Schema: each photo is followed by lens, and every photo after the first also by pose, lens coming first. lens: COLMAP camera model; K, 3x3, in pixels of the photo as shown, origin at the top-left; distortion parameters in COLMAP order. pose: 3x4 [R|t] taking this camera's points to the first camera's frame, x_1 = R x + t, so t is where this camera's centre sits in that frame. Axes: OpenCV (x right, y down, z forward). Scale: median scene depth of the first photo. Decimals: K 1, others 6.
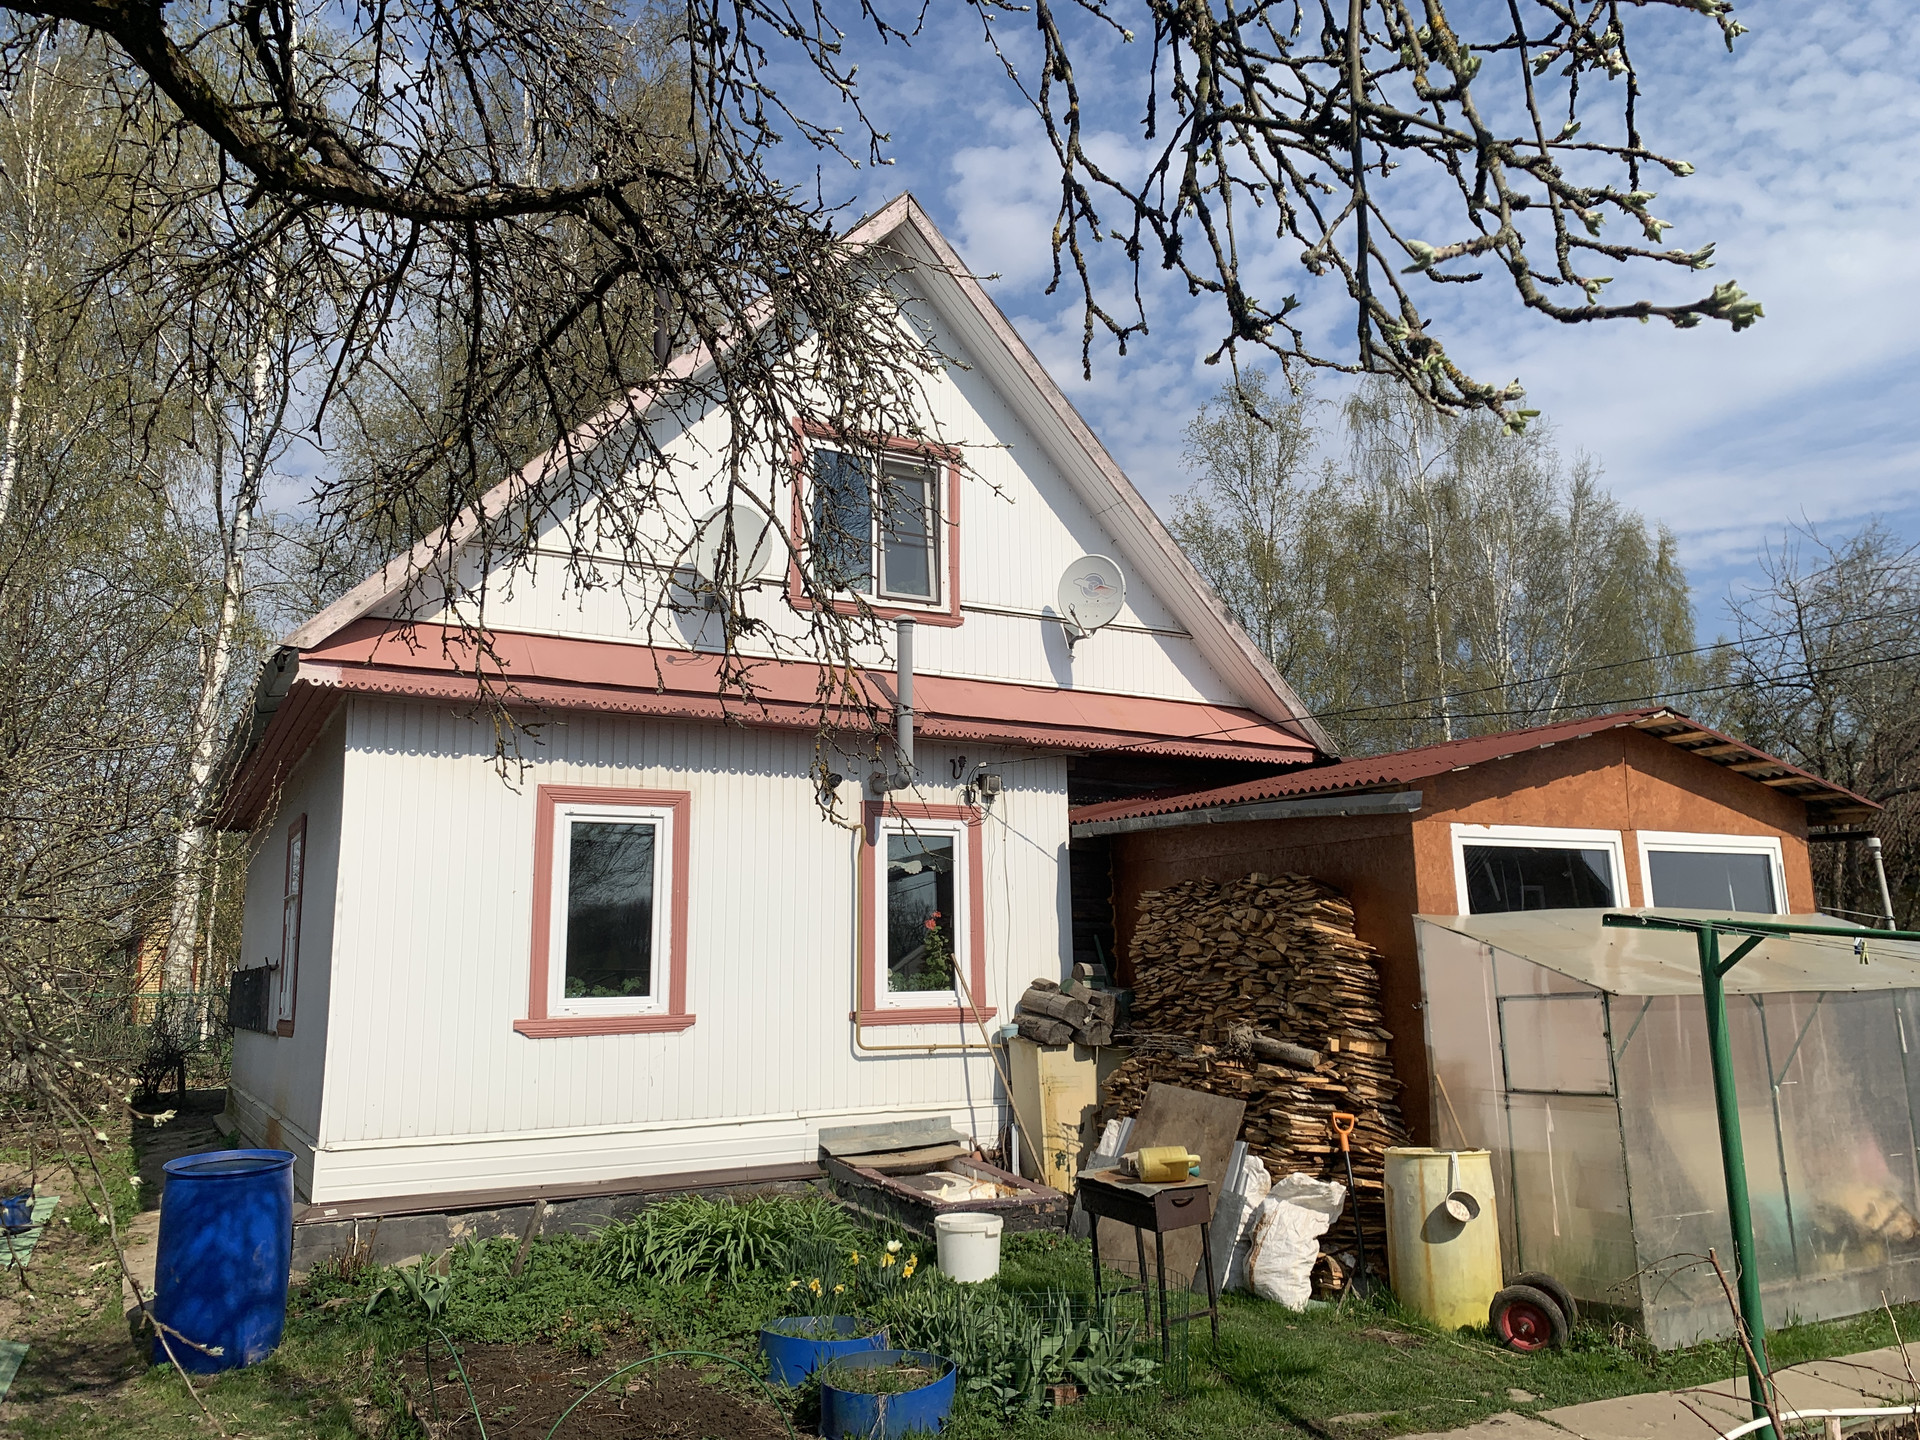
lens RADIAL K [[1462.0, 0, 960.3], [0, 1462.0, 716.0], [0, 0, 1]] dist [0.001664, 0.028196]
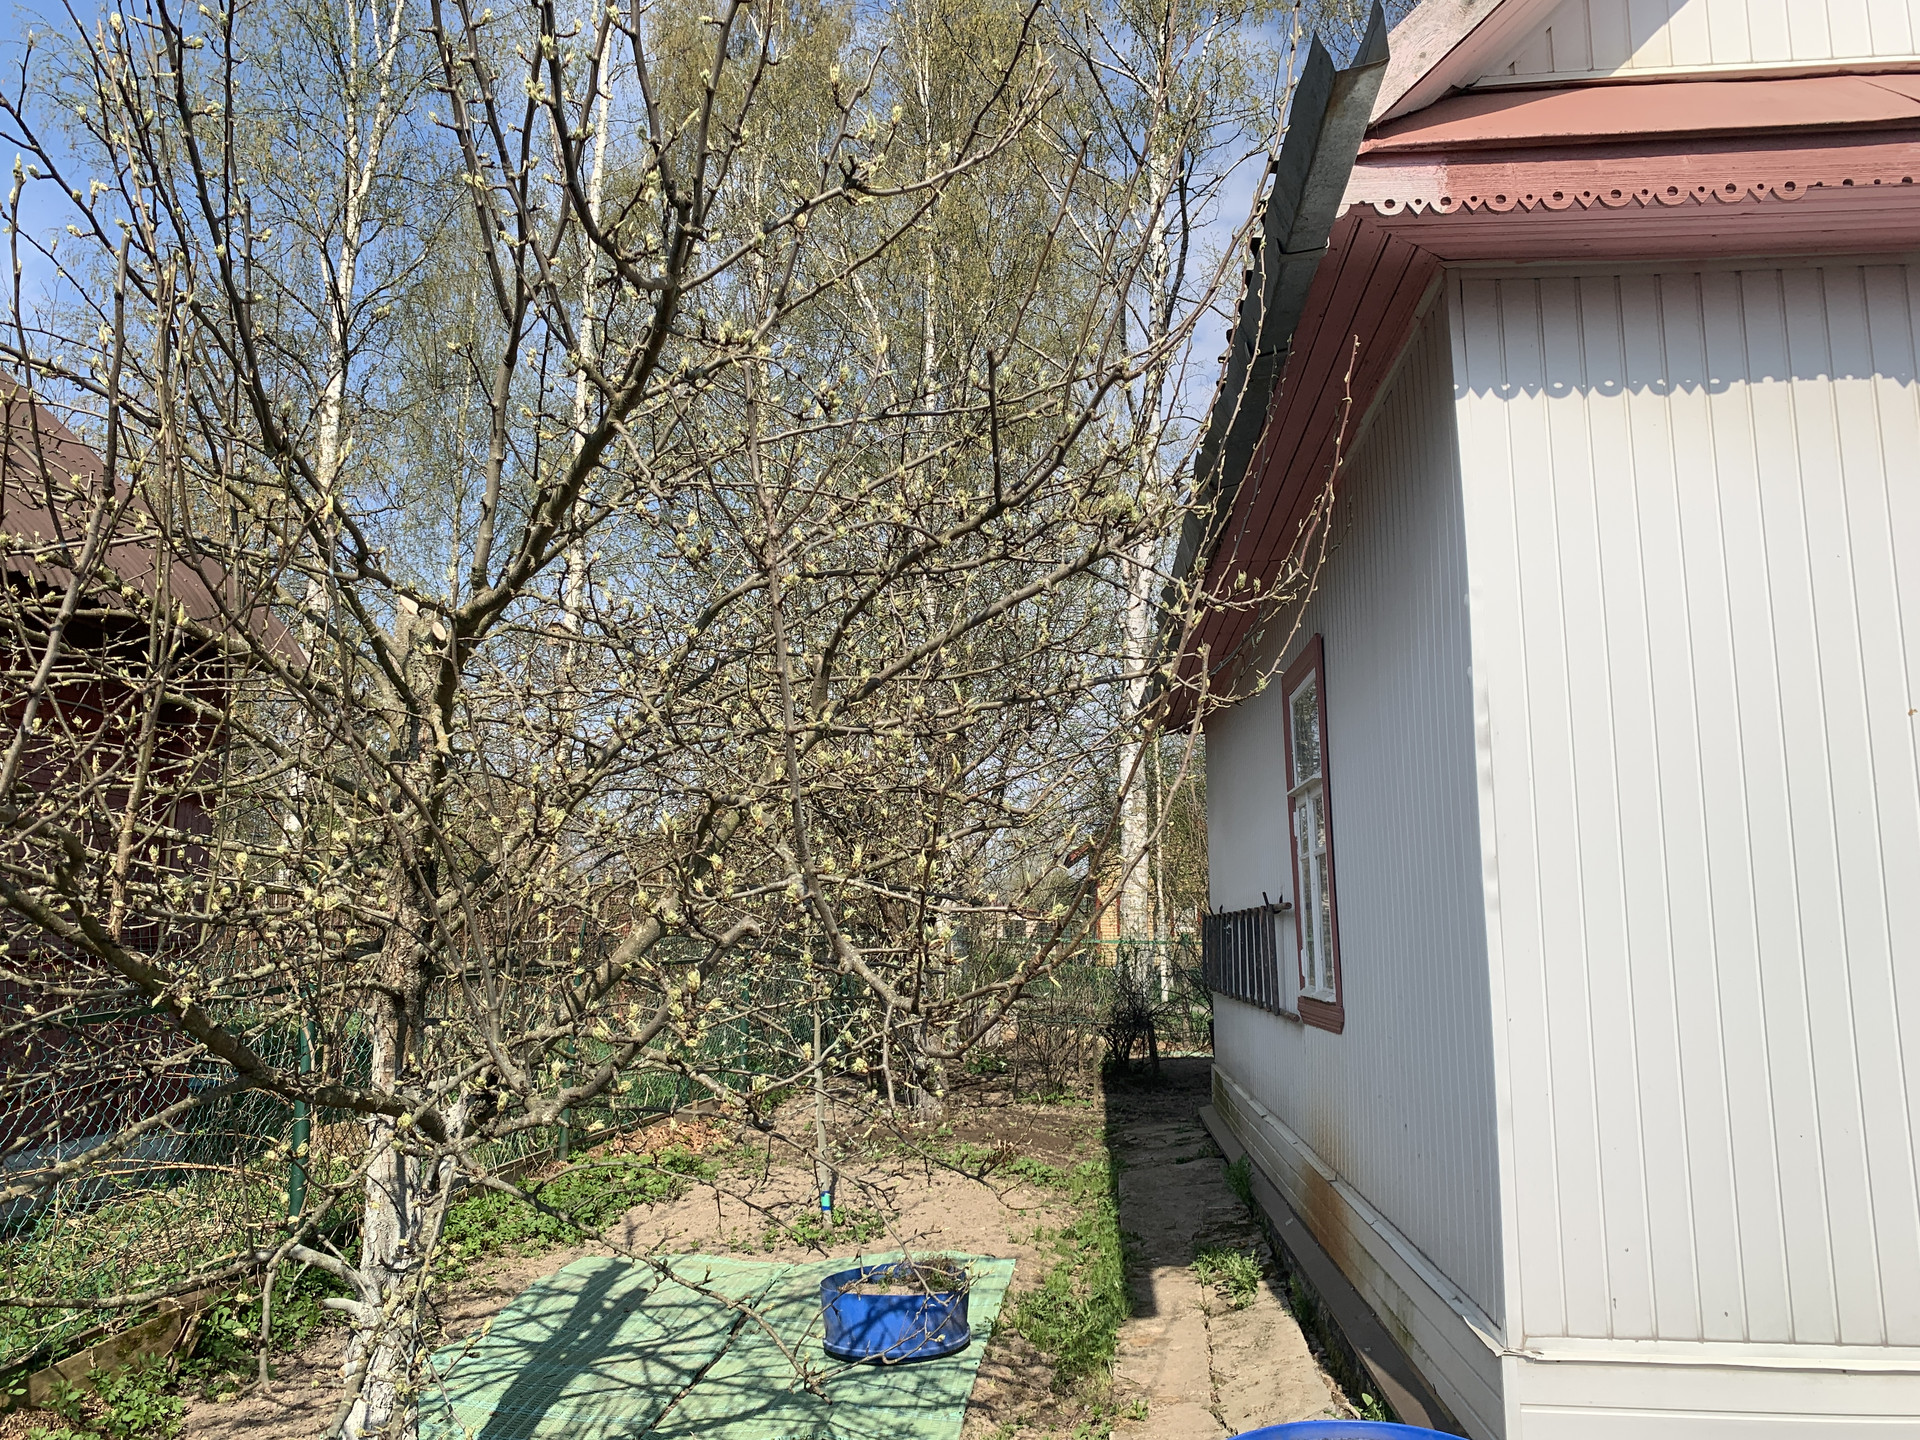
lens RADIAL K [[1462.0, 0, 961.5], [0, 1462.0, 718.6], [0, 0, 1]] dist [0.001664, 0.028196]
pose [[0.826205, -0.070250, -0.558972, -0.235439], [0.091064, 0.995800, 0.009452, 0.075985], [0.555961, -0.058711, 0.829132, 0.431168]]
